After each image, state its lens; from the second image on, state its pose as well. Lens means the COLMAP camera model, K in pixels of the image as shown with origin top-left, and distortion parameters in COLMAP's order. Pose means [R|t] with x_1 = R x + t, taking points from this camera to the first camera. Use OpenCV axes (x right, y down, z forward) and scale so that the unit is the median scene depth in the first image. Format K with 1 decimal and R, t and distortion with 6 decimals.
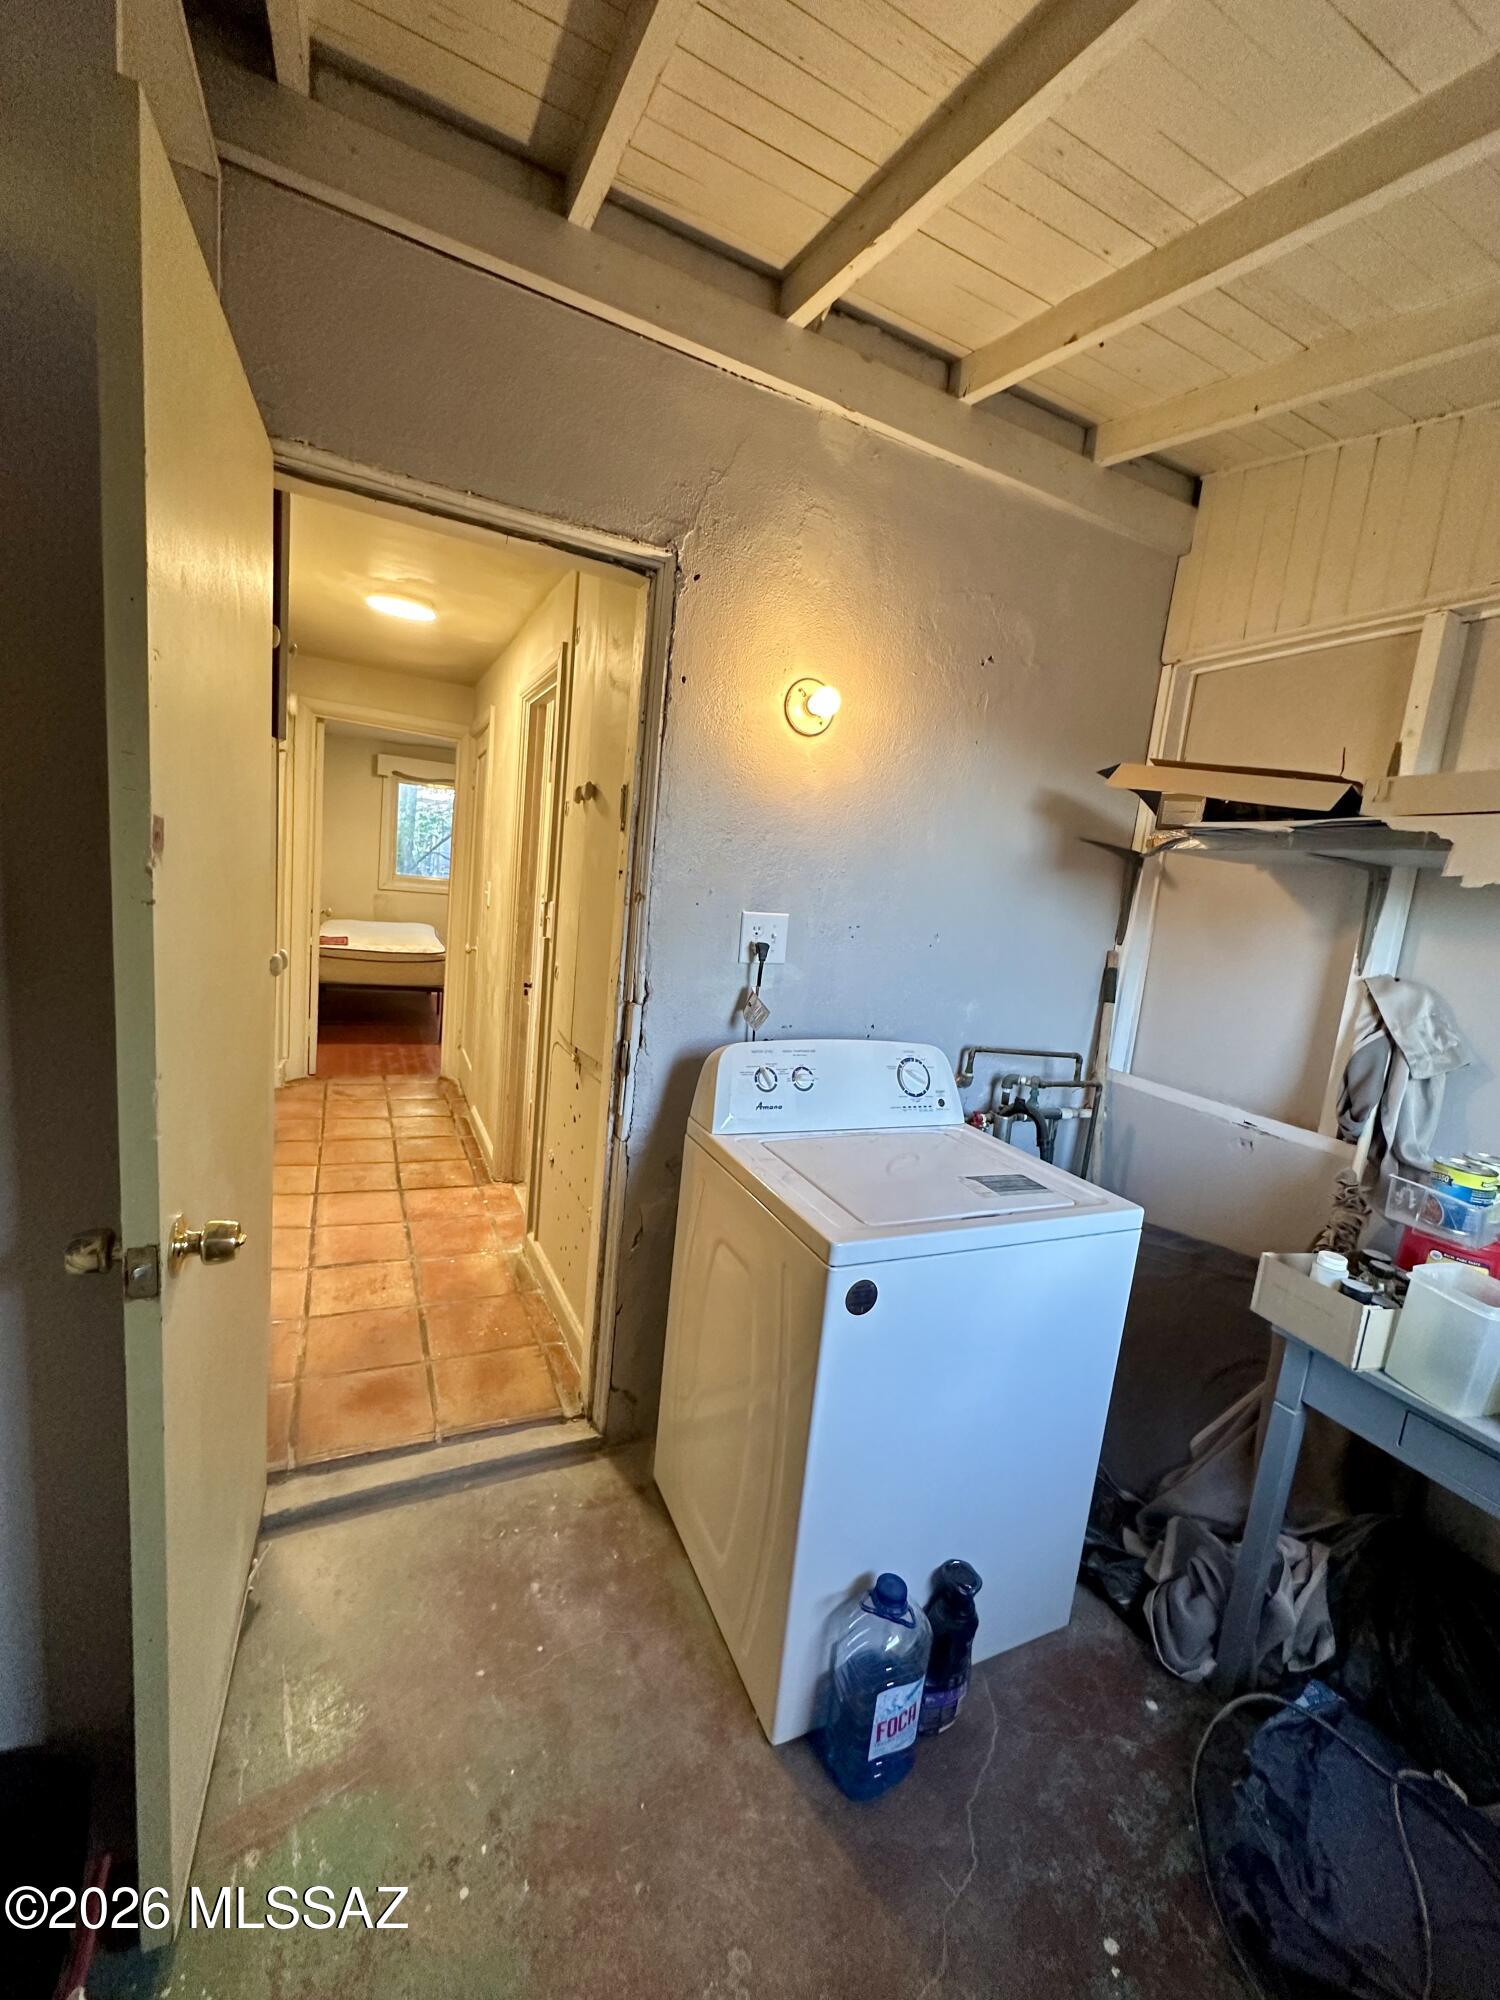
lens RADIAL K [[795.5, 0, 753.6], [0, 795.5, 1000.7], [0, 0, 1]] dist [-0.002016, -0.000003]
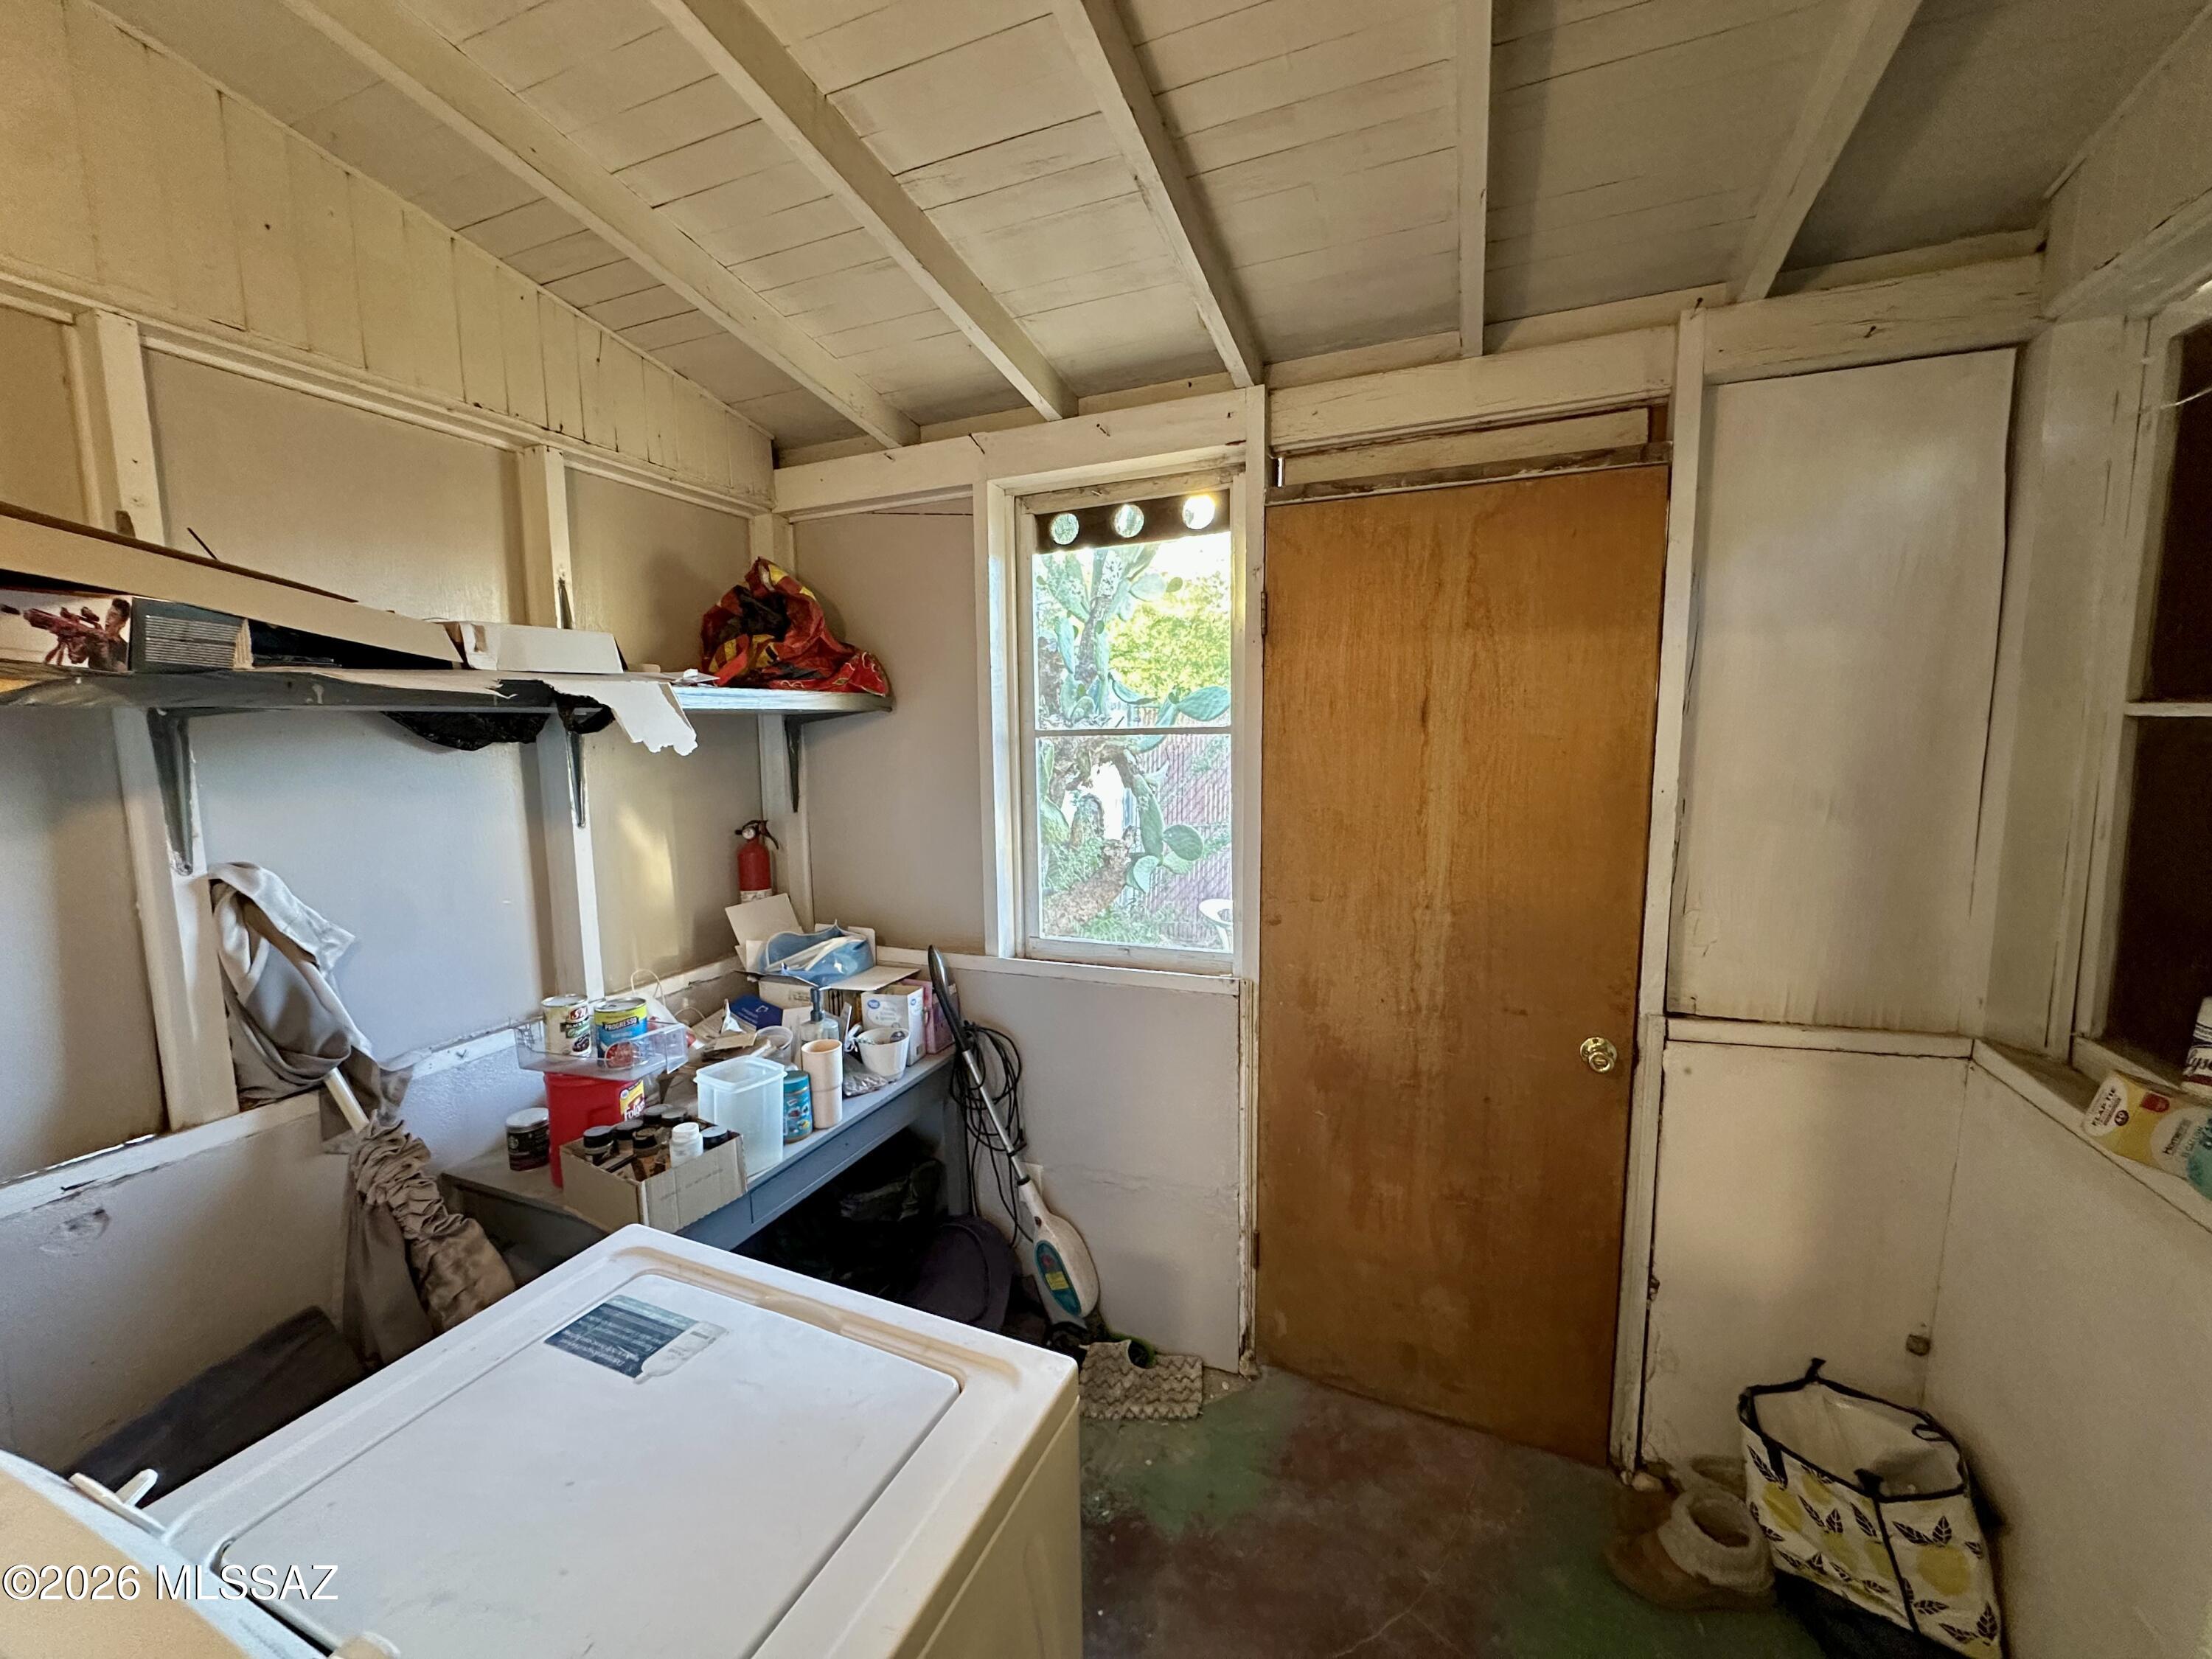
lens RADIAL K [[879.8, 0, 1105.6], [0, 879.8, 823.6], [0, 0, 1]] dist [-0.002016, -0.000003]
pose [[-0.660170, -0.176954, 0.729974, -0.282370], [0.054974, 0.957864, 0.281914, -0.259927], [-0.749102, 0.226241, -0.622625, 0.967352]]
